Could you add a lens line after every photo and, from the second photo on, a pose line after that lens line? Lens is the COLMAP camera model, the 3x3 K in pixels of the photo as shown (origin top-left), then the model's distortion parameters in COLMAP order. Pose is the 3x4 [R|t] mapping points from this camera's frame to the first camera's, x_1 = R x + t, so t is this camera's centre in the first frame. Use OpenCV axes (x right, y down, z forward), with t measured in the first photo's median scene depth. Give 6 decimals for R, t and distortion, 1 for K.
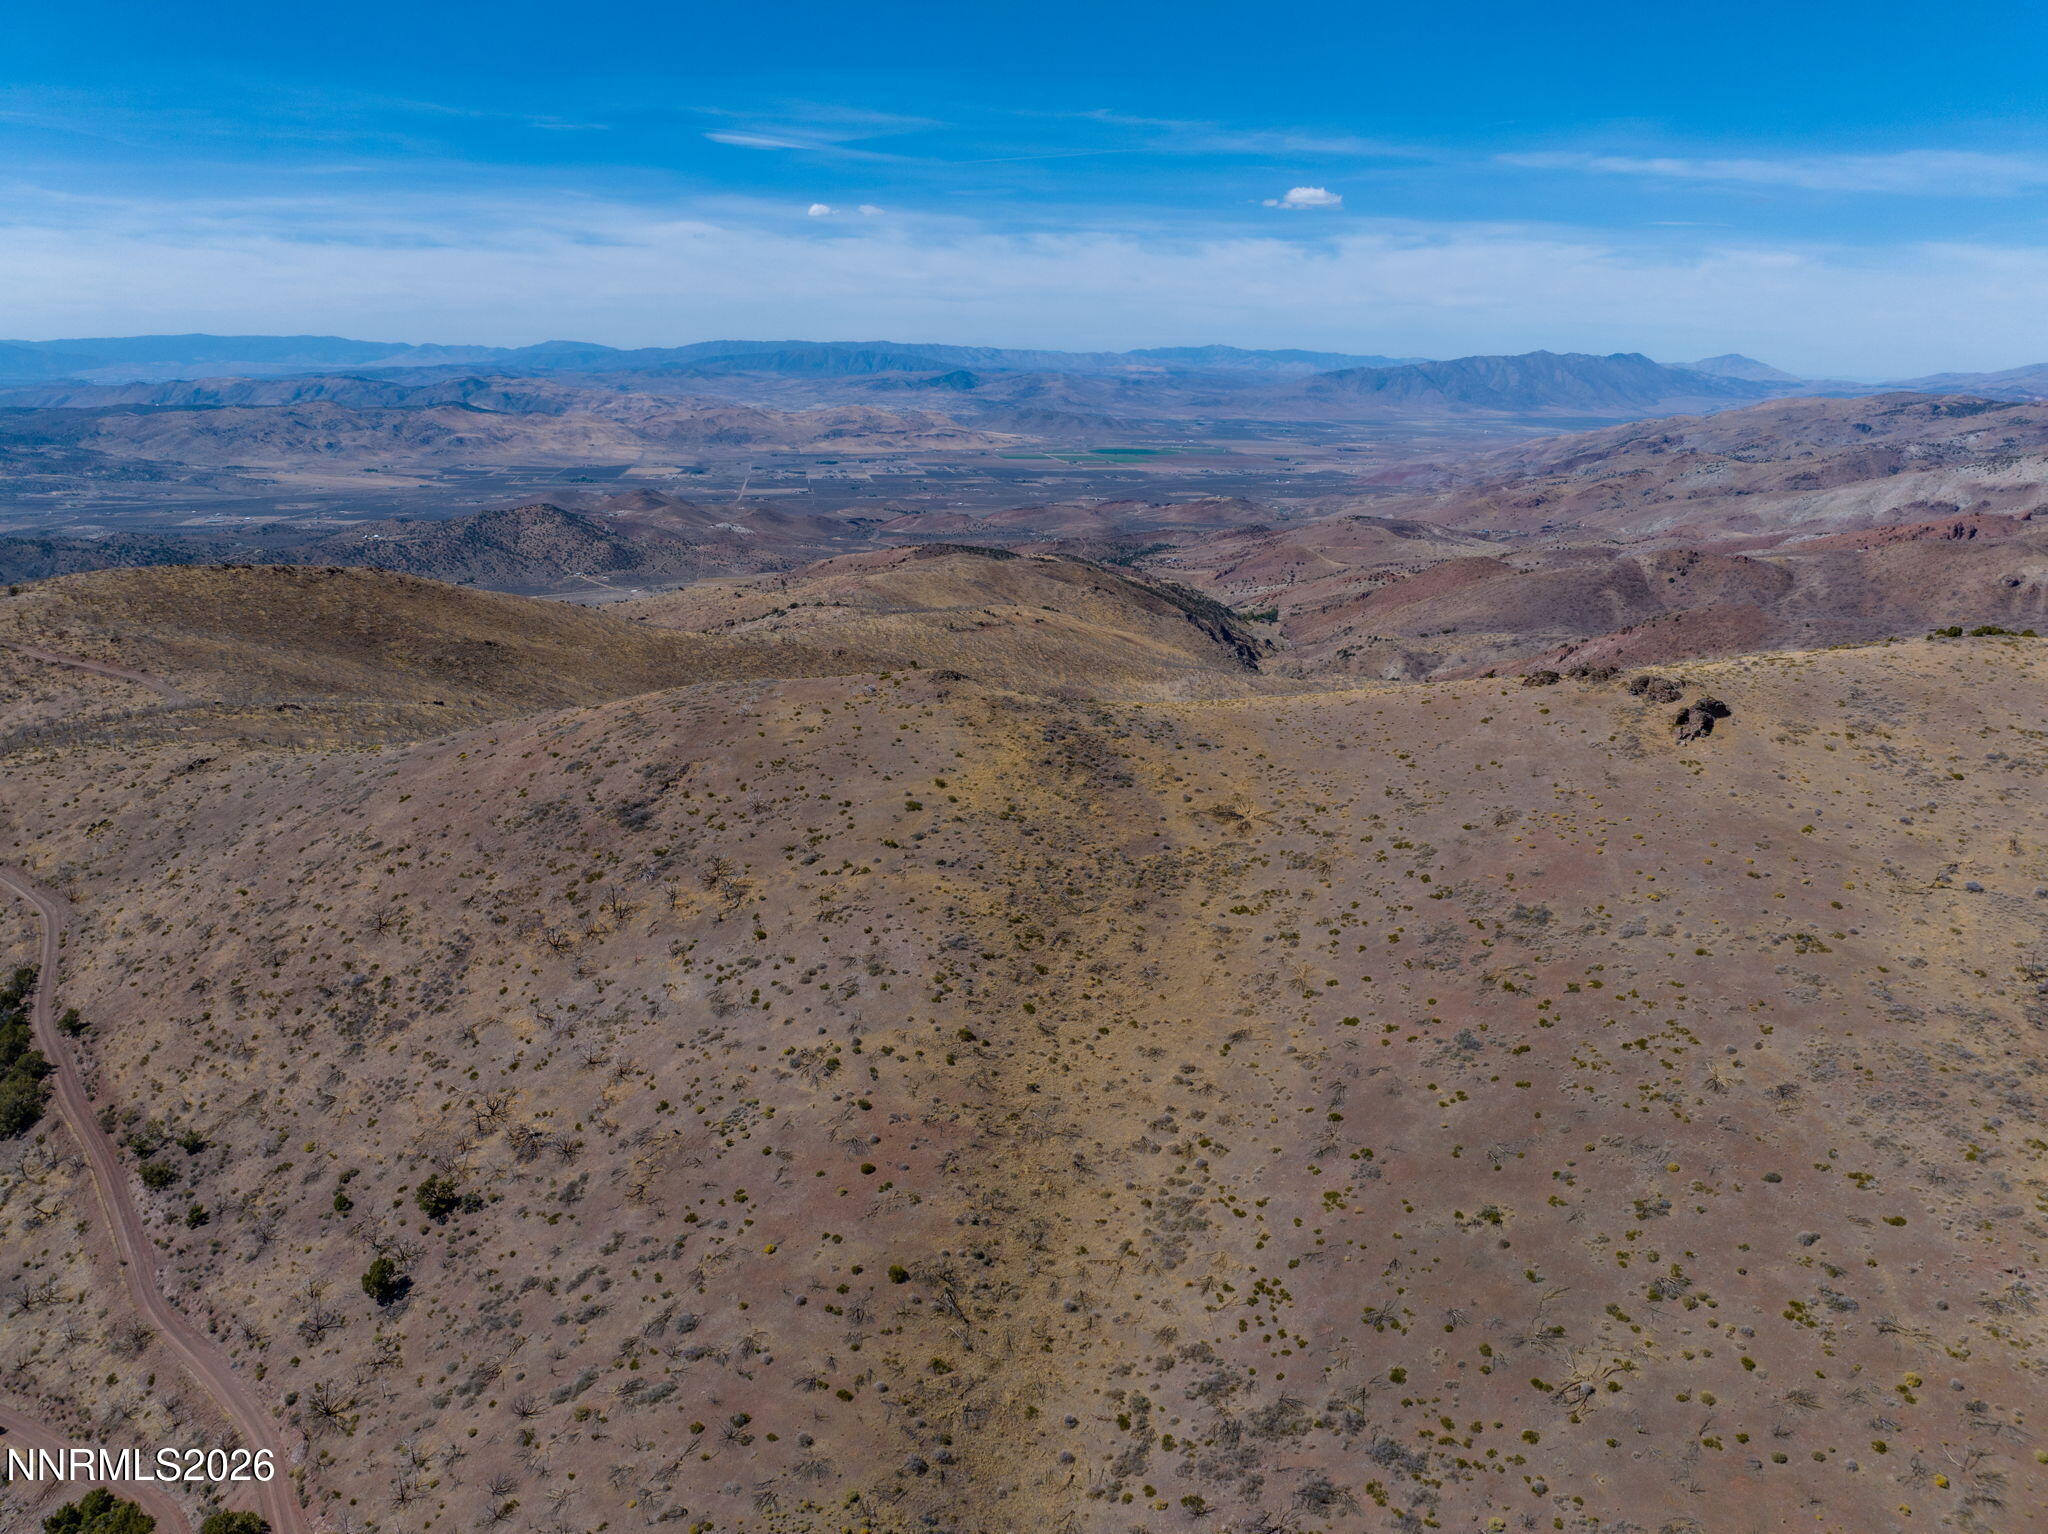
lens RADIAL K [[1437.4, 0, 1021.0], [0, 1437.4, 764.4], [0, 0, 1]] dist [-0.037302, -0.003507]
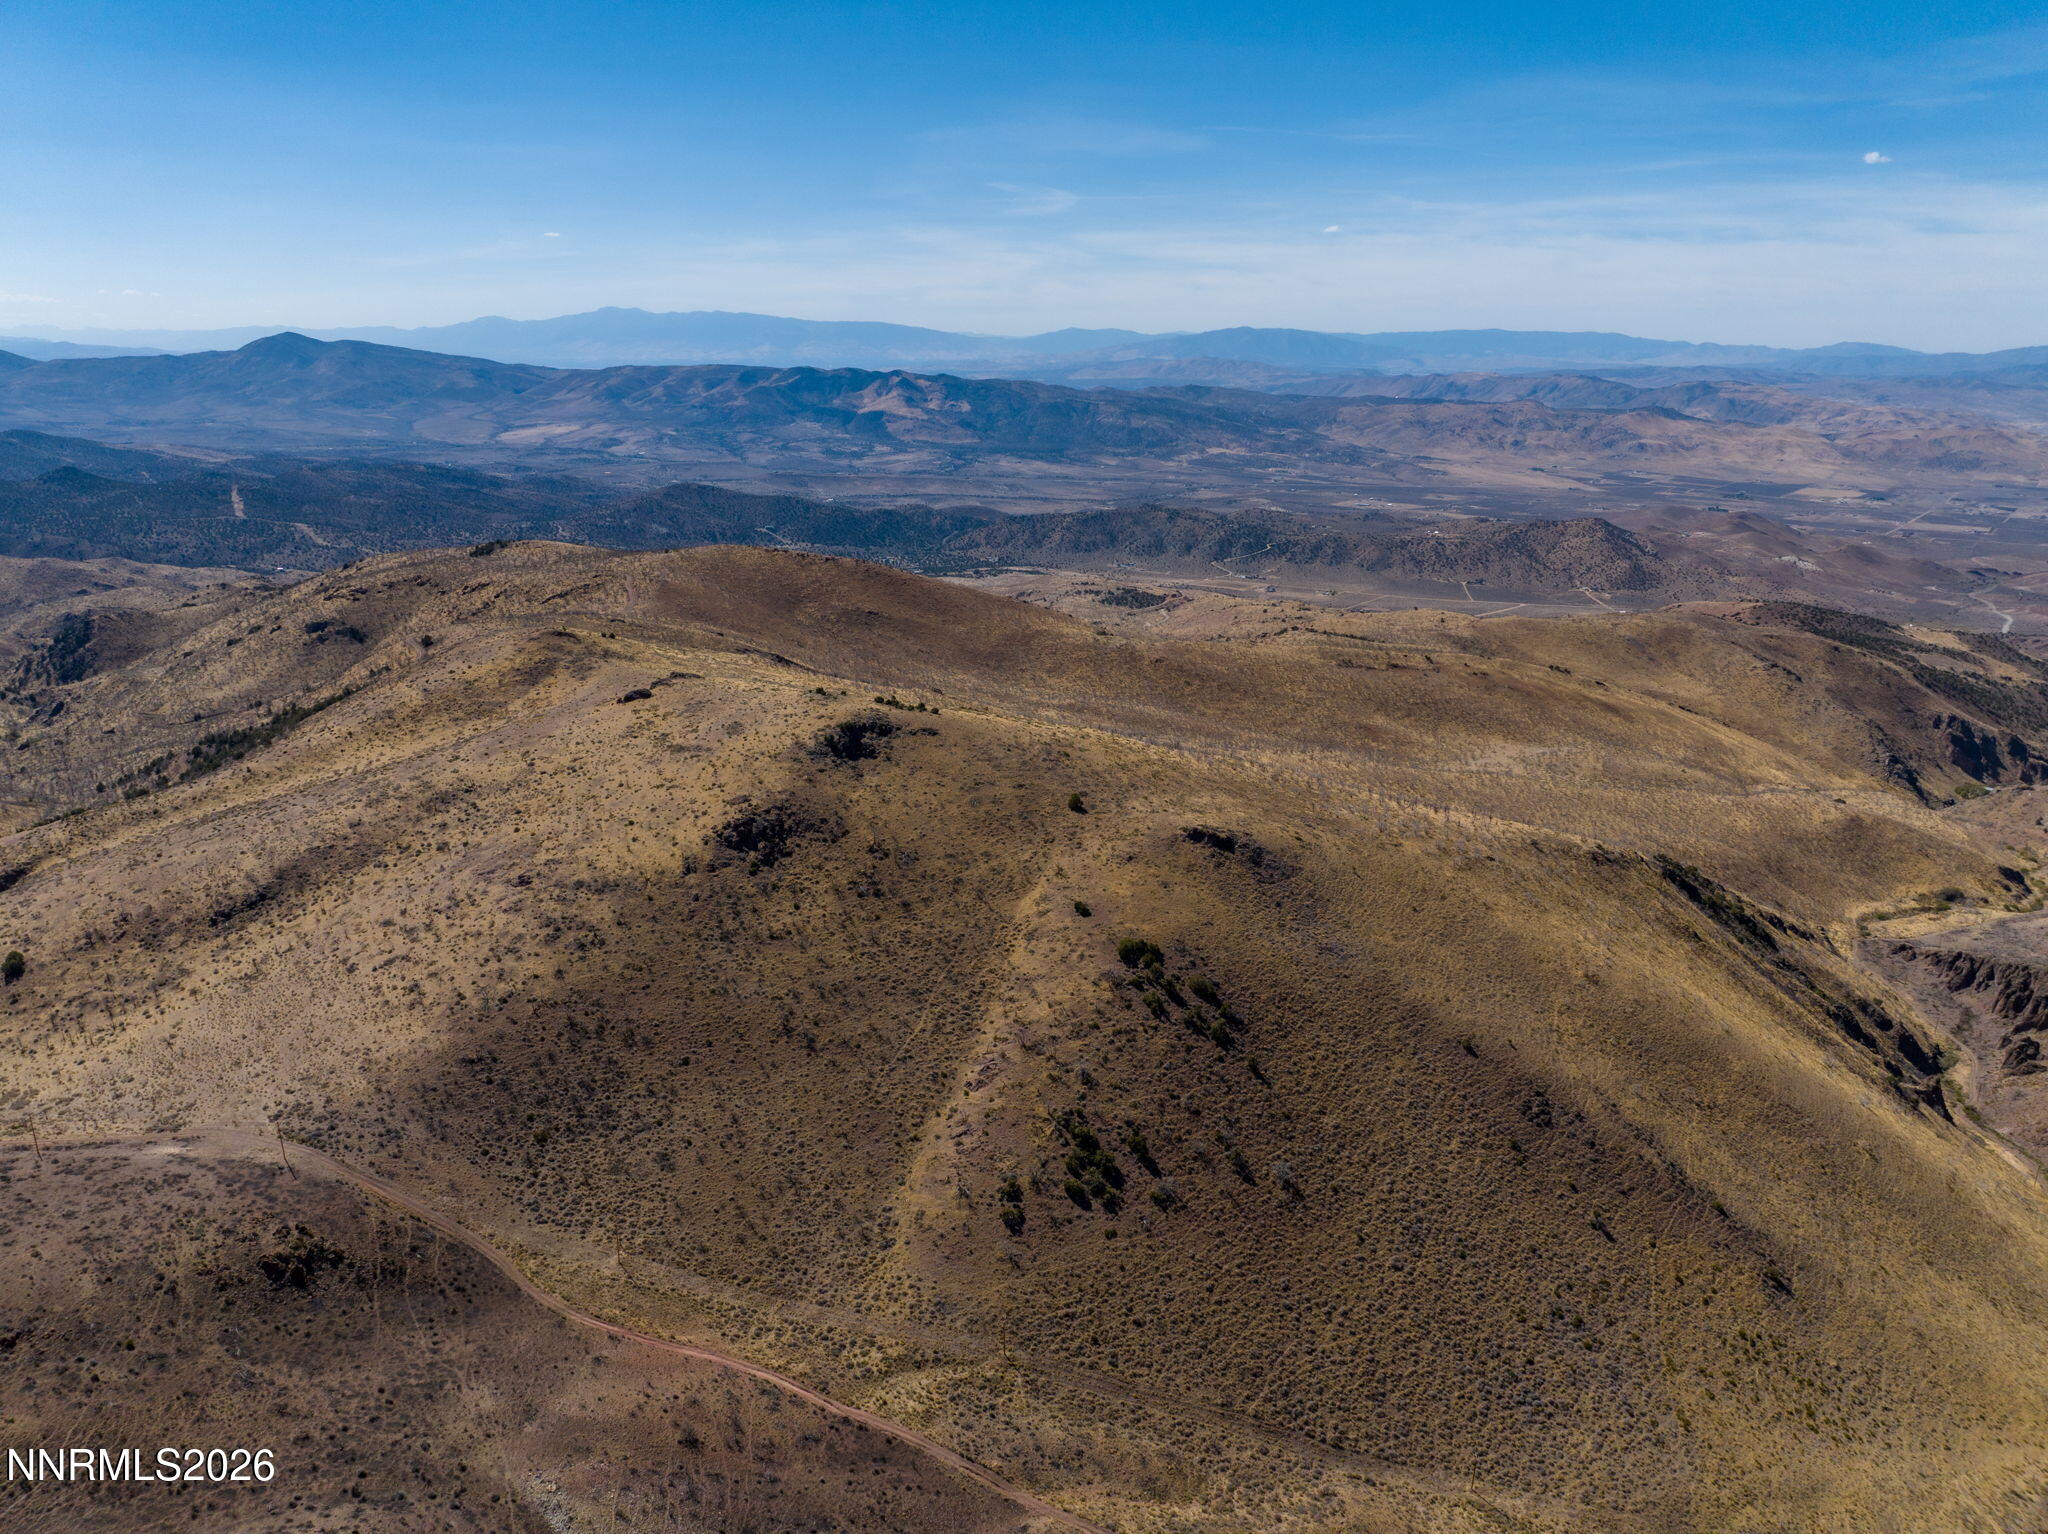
lens RADIAL K [[1437.4, 0, 1021.0], [0, 1437.4, 764.4], [0, 0, 1]] dist [-0.037302, -0.003507]
pose [[0.677456, 0.207520, -0.705683, 0.124321], [-0.205451, 0.974579, 0.089362, -0.012611], [0.706289, 0.084445, 0.702869, -0.004943]]
